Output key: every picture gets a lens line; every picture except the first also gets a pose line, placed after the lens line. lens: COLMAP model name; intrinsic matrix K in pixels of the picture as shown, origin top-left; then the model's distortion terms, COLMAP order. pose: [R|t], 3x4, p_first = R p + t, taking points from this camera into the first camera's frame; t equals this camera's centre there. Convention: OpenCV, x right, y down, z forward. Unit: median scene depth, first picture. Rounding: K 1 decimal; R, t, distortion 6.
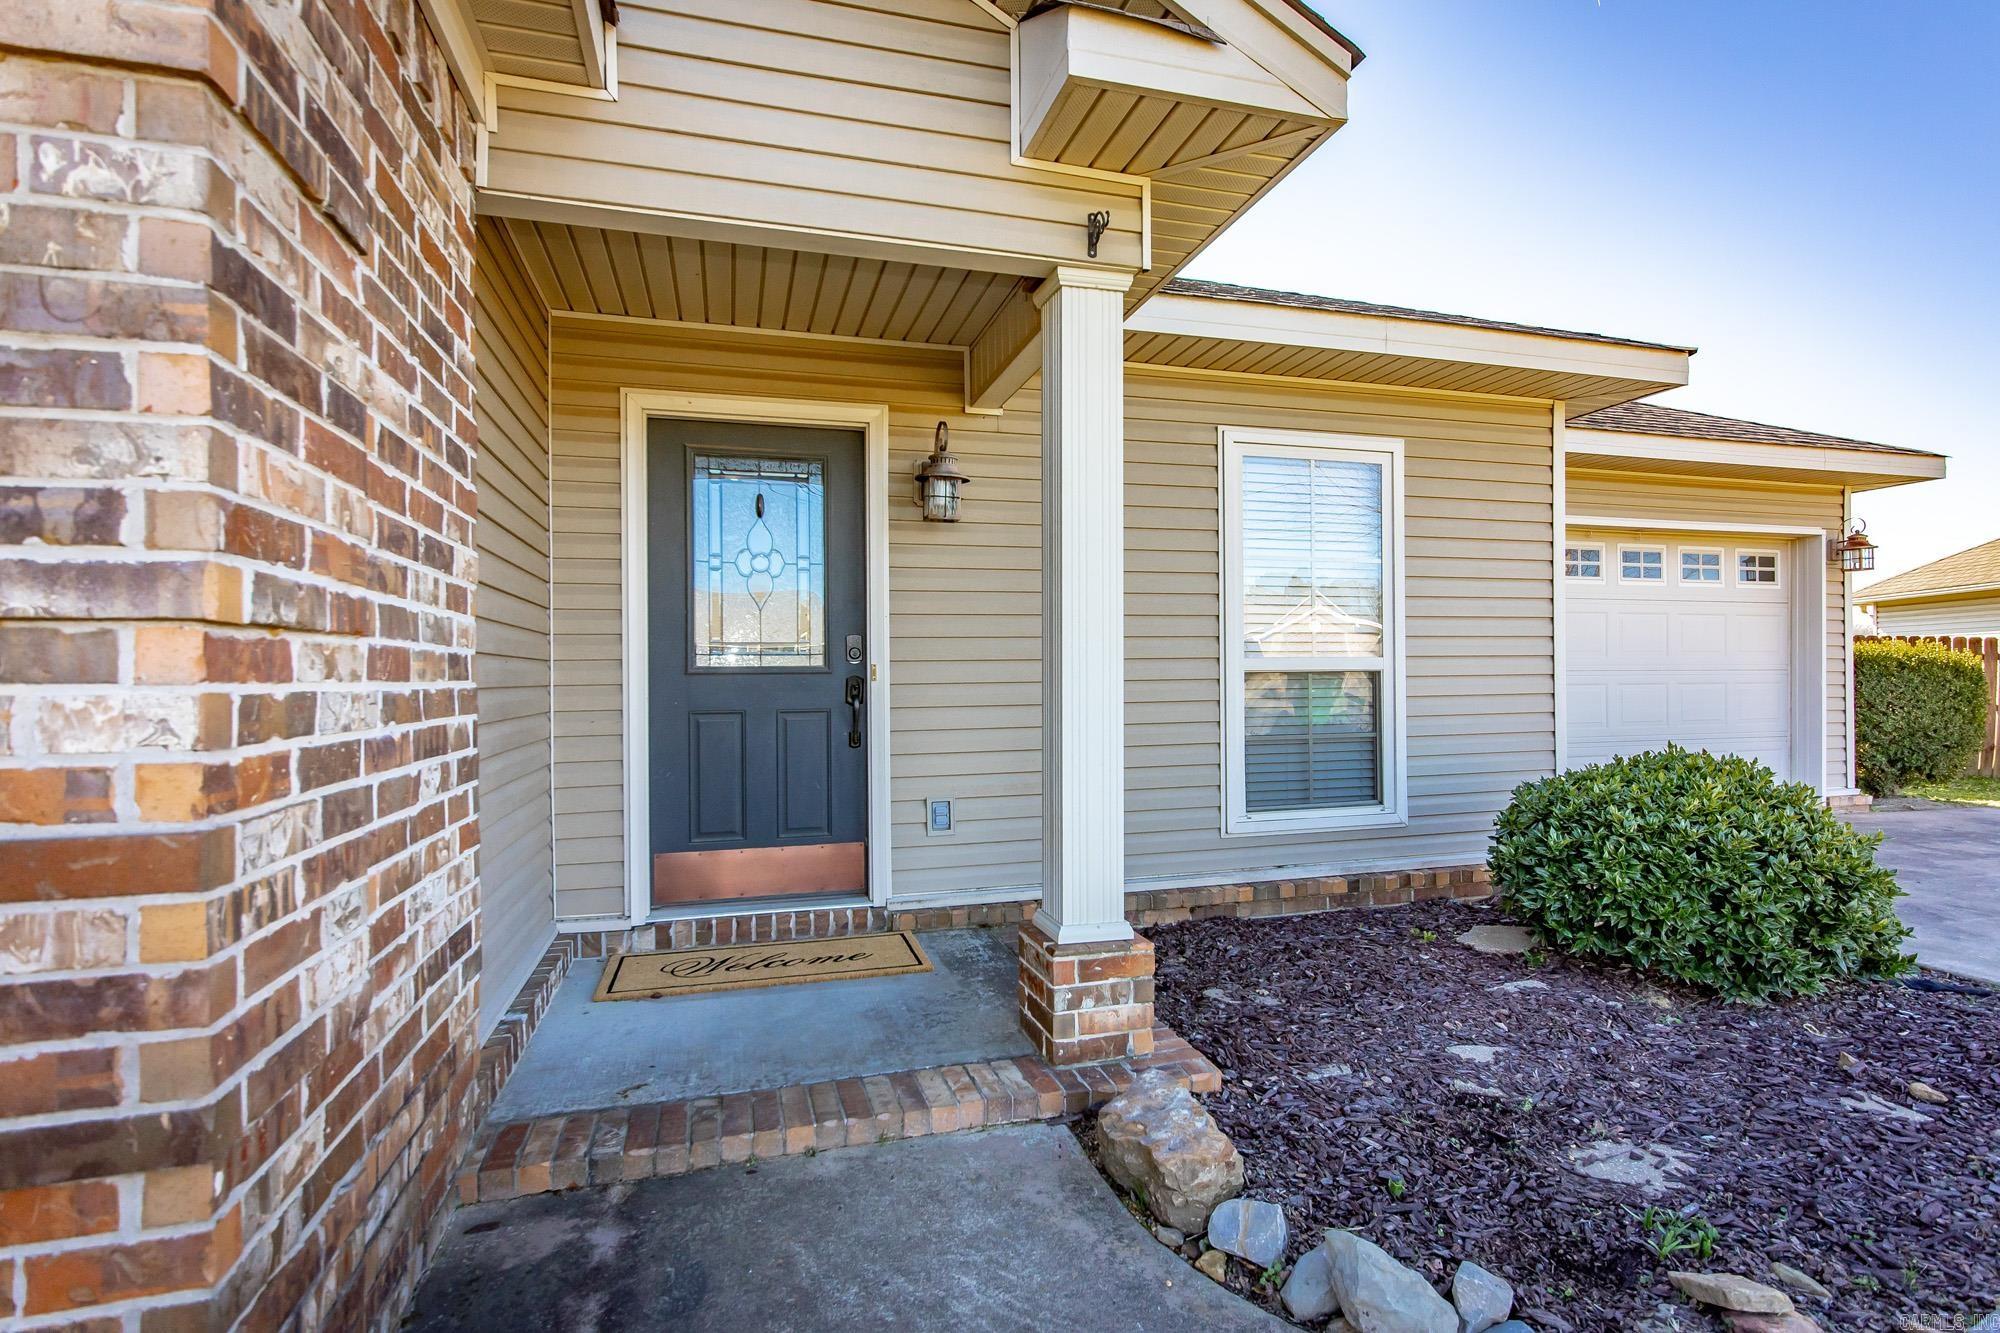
lens RADIAL K [[914.8, 0, 985.9], [0, 914.8, 672.3], [0, 0, 1]] dist [-0.003076, -0.000197]
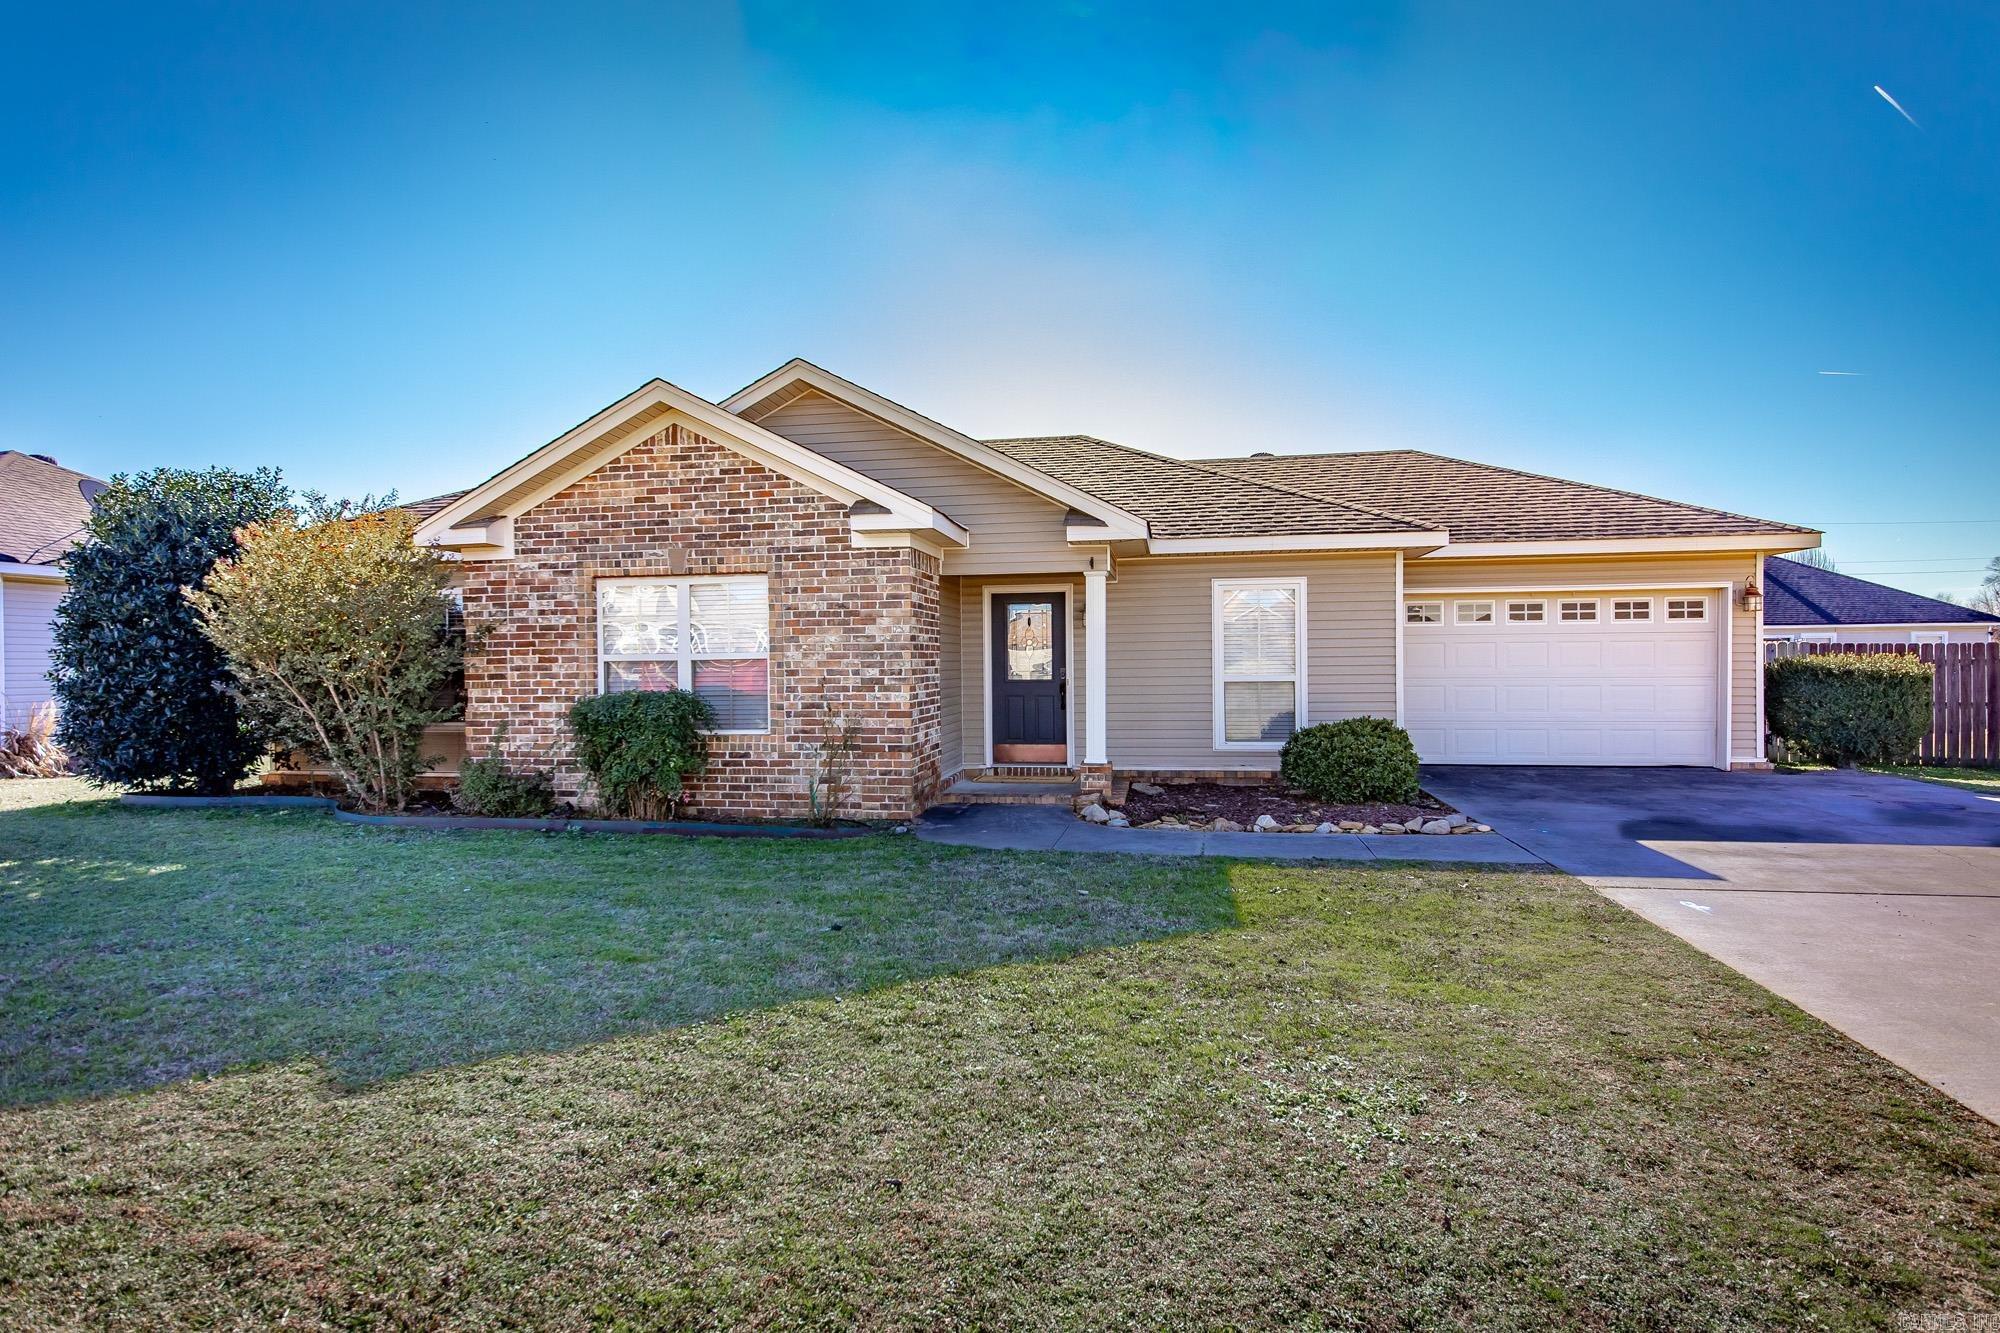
lens RADIAL K [[1017.3, 0, 1000.0], [0, 1017.3, 666.5], [0, 0, 1]] dist [-0.002178, -0.000244]
pose [[0.901217, 0.001519, -0.433366, 1.049877], [0.005345, 0.999879, 0.014619, -0.095838], [0.433336, -0.015492, 0.901099, -1.892392]]
